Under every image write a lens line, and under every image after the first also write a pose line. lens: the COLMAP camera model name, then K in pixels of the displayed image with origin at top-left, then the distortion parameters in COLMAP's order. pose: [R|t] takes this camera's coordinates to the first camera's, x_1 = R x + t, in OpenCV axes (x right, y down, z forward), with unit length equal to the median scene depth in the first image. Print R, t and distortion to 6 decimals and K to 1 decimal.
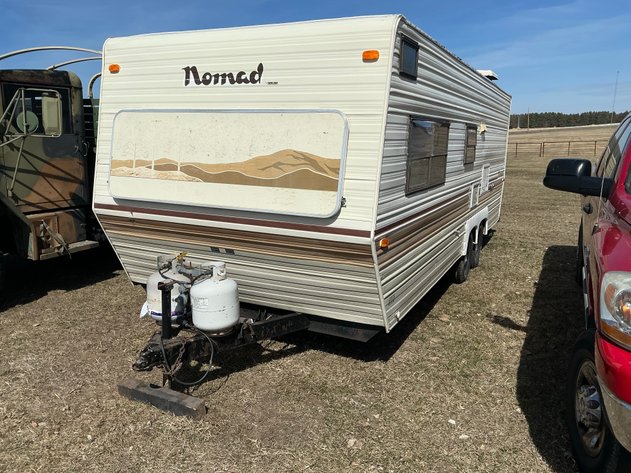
lens RADIAL K [[519.0, 0, 315.5], [0, 519.0, 236.5], [0, 0, 1]] dist [0.133717, -0.261892]
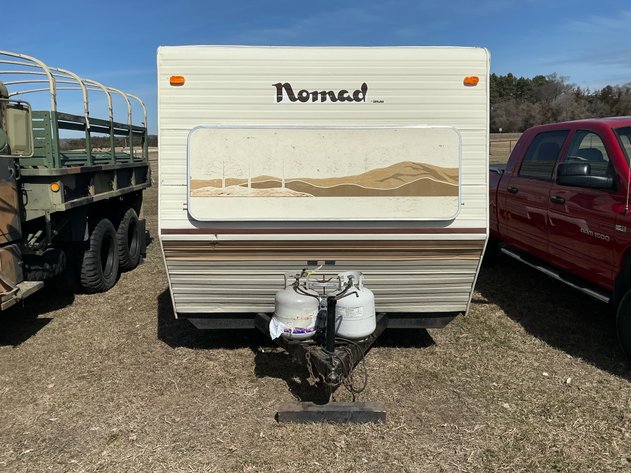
lens RADIAL K [[519.0, 0, 315.5], [0, 519.0, 236.5], [0, 0, 1]] dist [0.133717, -0.261892]
pose [[0.889803, -0.091909, 0.446993, -0.668497], [0.102952, 0.994686, -0.000417, -0.026213], [-0.444580, 0.046390, 0.894537, 0.095293]]
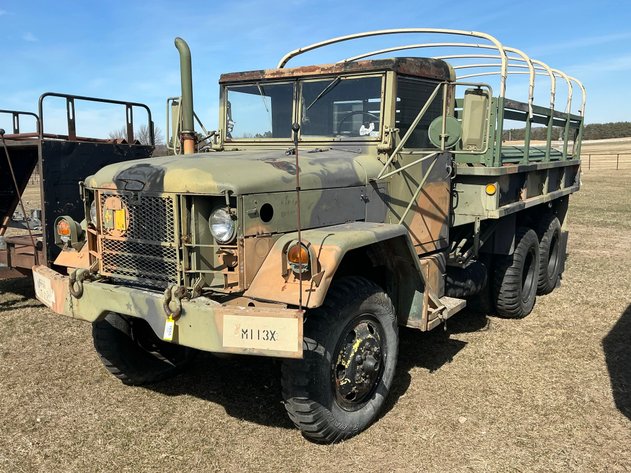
lens RADIAL K [[581.5, 0, 315.5], [0, 581.5, 236.5], [0, 0, 1]] dist [0.073368, -0.006507]
pose [[0.984332, 0.018427, -0.175362, -0.804219], [-0.024550, 0.999160, -0.032808, -0.074685], [0.174610, 0.036599, 0.983957, 0.321757]]
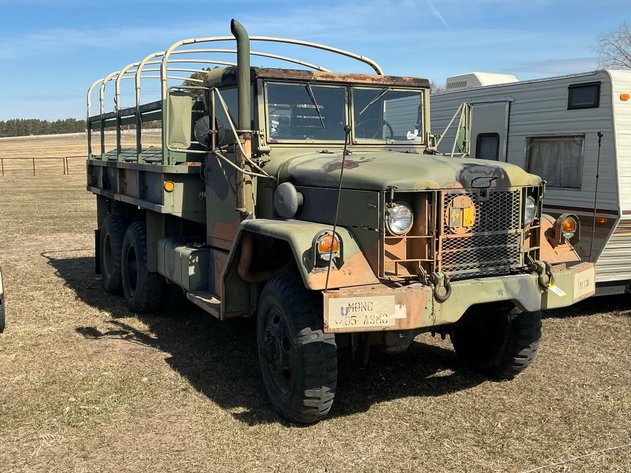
lens RADIAL K [[668.9, 0, 315.5], [0, 668.9, 236.5], [0, 0, 1]] dist [0.072701, -0.022095]
pose [[0.626786, -0.102342, 0.772441, -2.267585], [0.148165, 0.988904, 0.010794, -0.139928], [-0.764974, 0.107683, 0.634995, 0.659622]]
